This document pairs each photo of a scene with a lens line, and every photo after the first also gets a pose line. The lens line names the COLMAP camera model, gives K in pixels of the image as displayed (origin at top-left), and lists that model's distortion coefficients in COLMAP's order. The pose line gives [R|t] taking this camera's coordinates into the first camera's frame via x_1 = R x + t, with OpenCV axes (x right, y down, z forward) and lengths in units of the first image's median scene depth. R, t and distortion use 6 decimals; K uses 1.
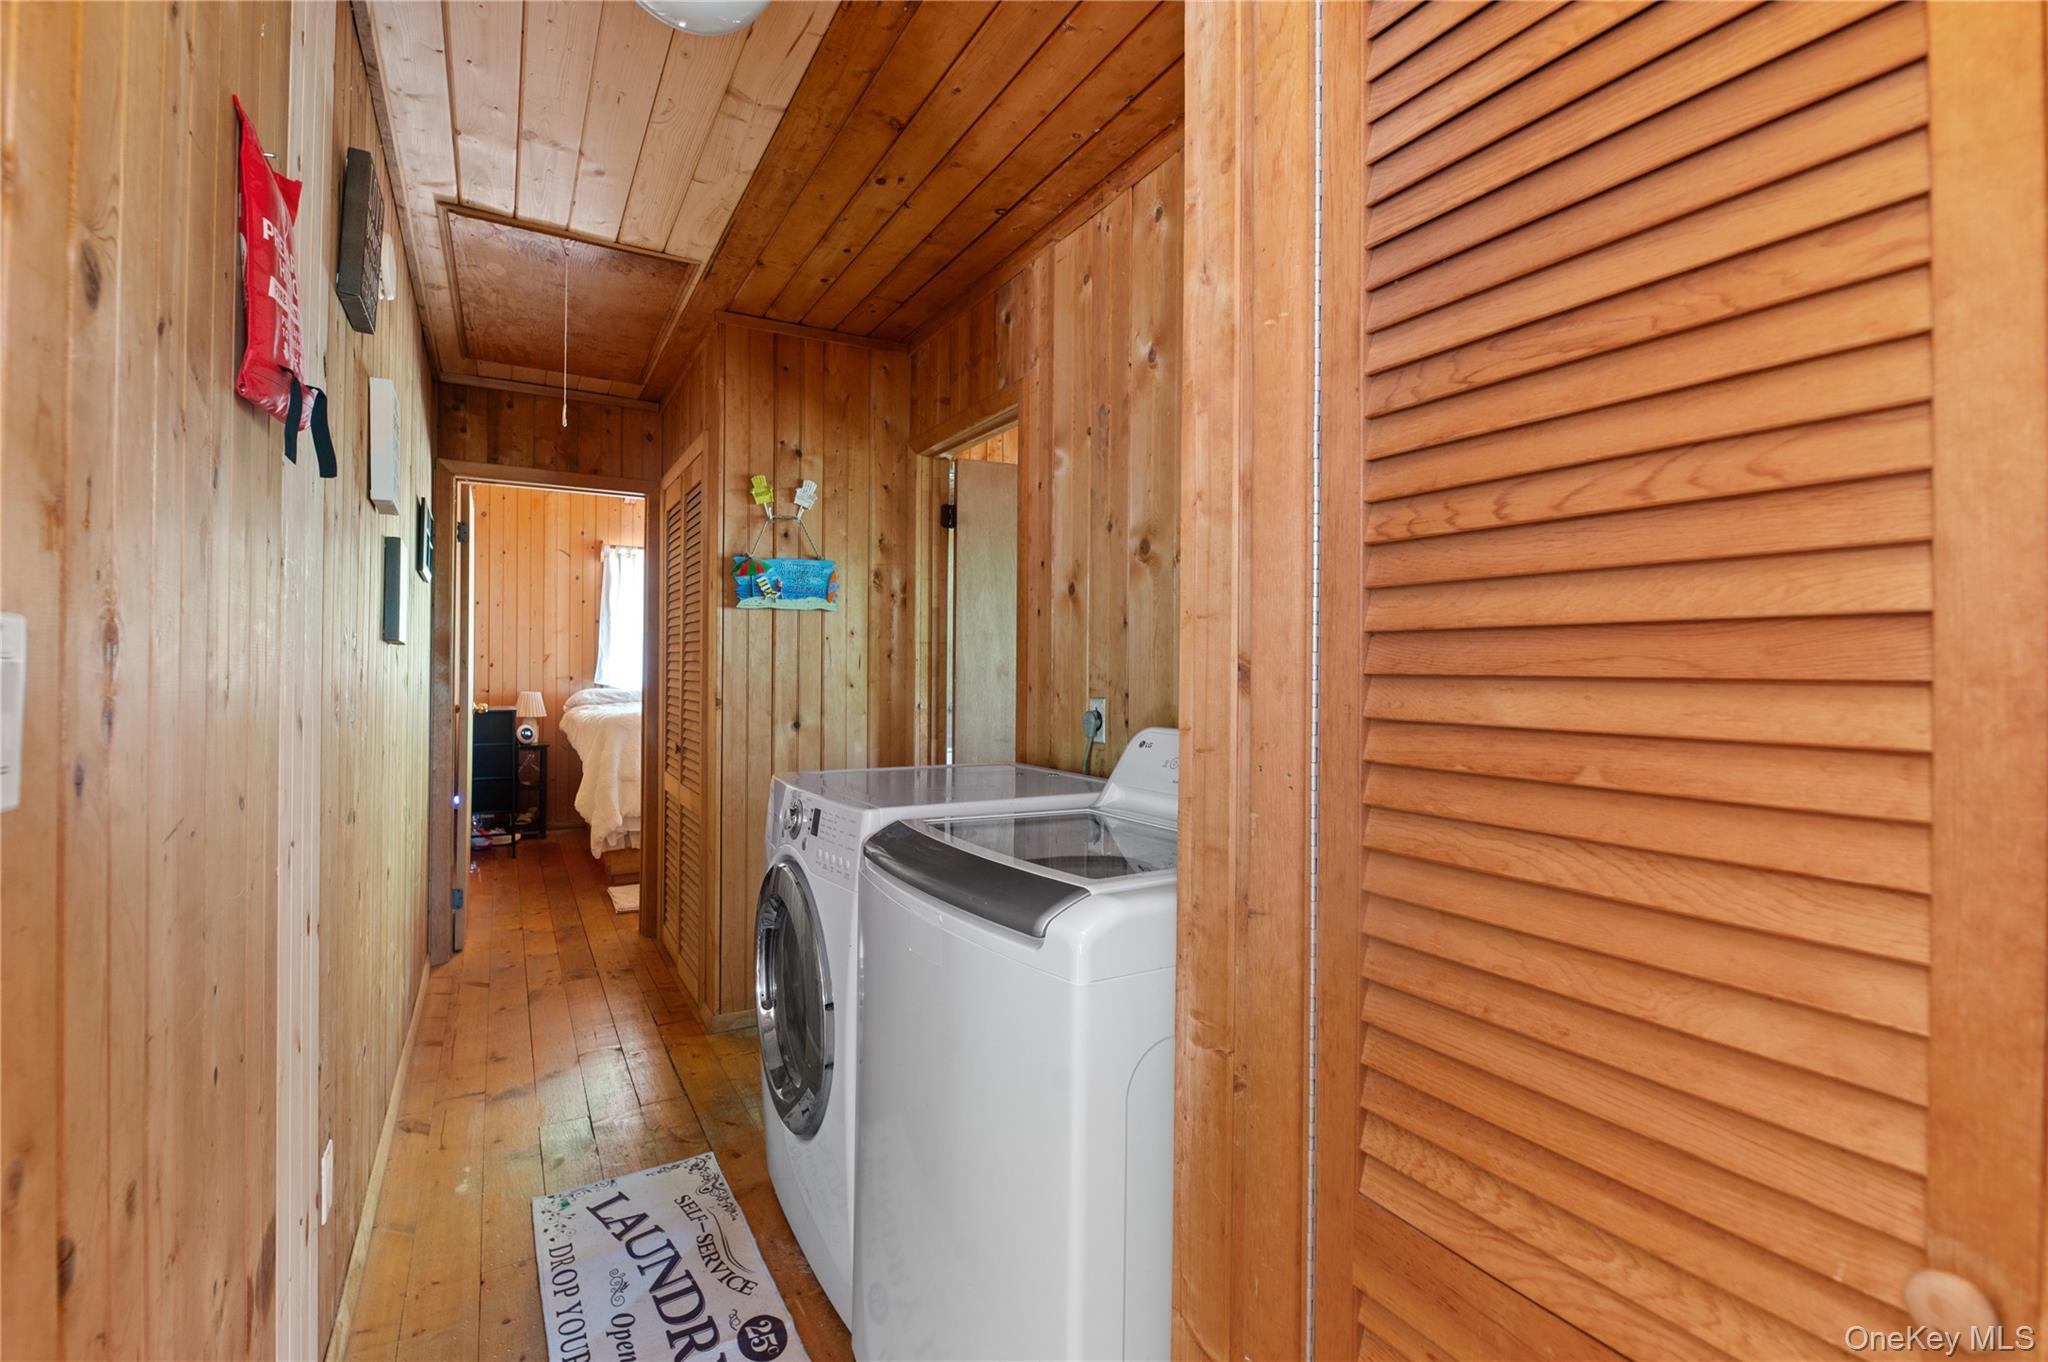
lens RADIAL K [[930.8, 0, 1024.9], [0, 930.8, 671.8], [0, 0, 1]] dist [-0.001324, -0.000372]
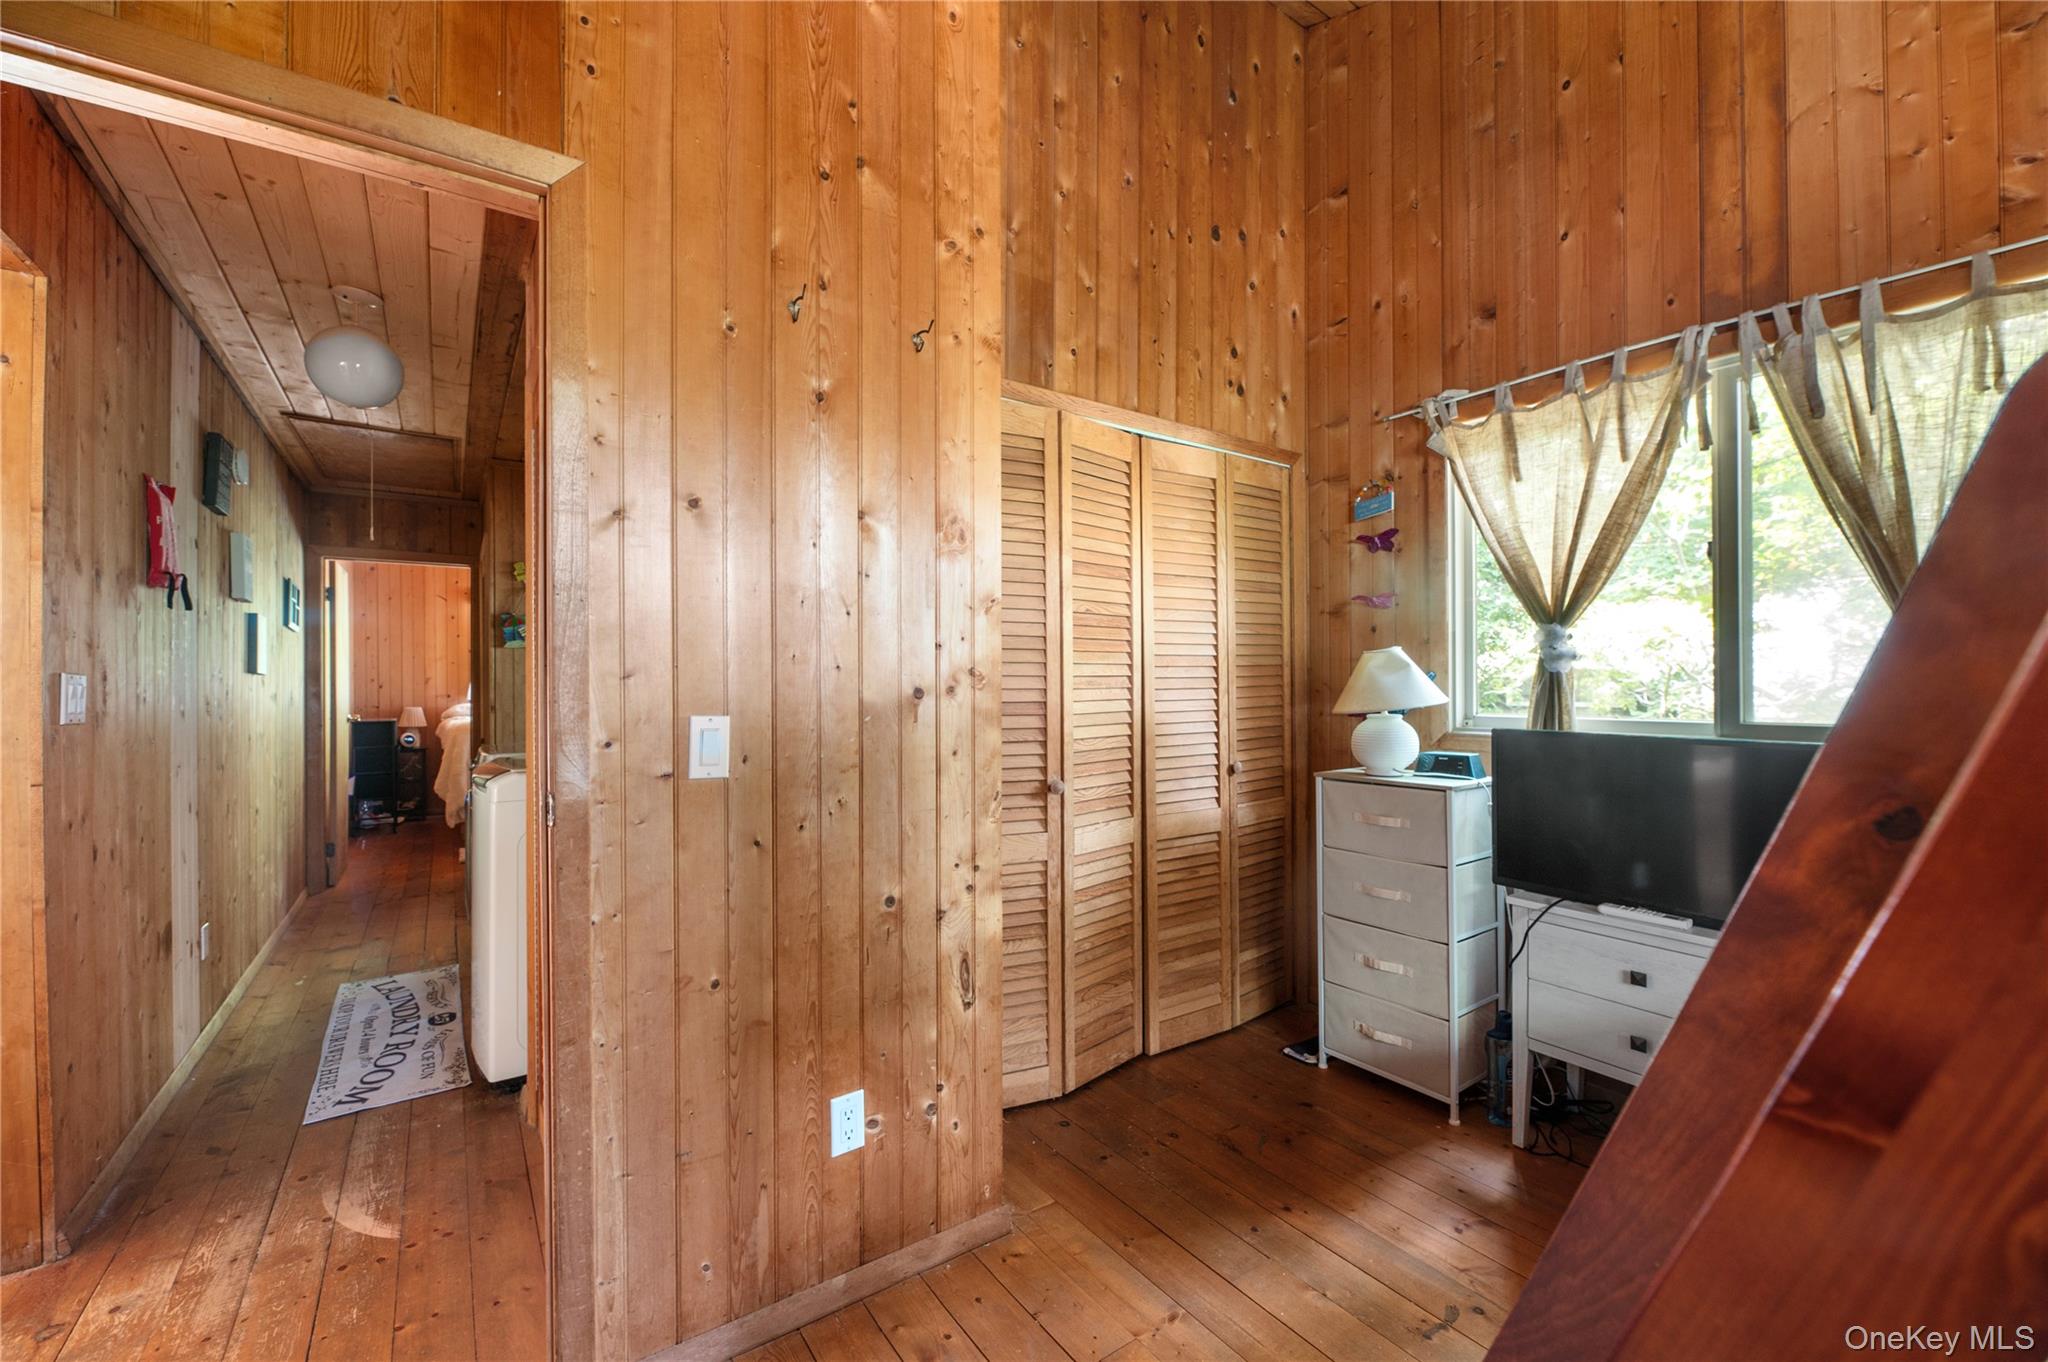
lens RADIAL K [[850.6, 0, 1025.5], [0, 850.6, 685.2], [0, 0, 1]] dist [-0.001035, -0.000046]
pose [[0.996313, -0.015678, 0.084345, 0.503327], [0.015683, 0.999877, 0.000605, 0.008856], [-0.084344, 0.000720, 0.996436, -0.568279]]
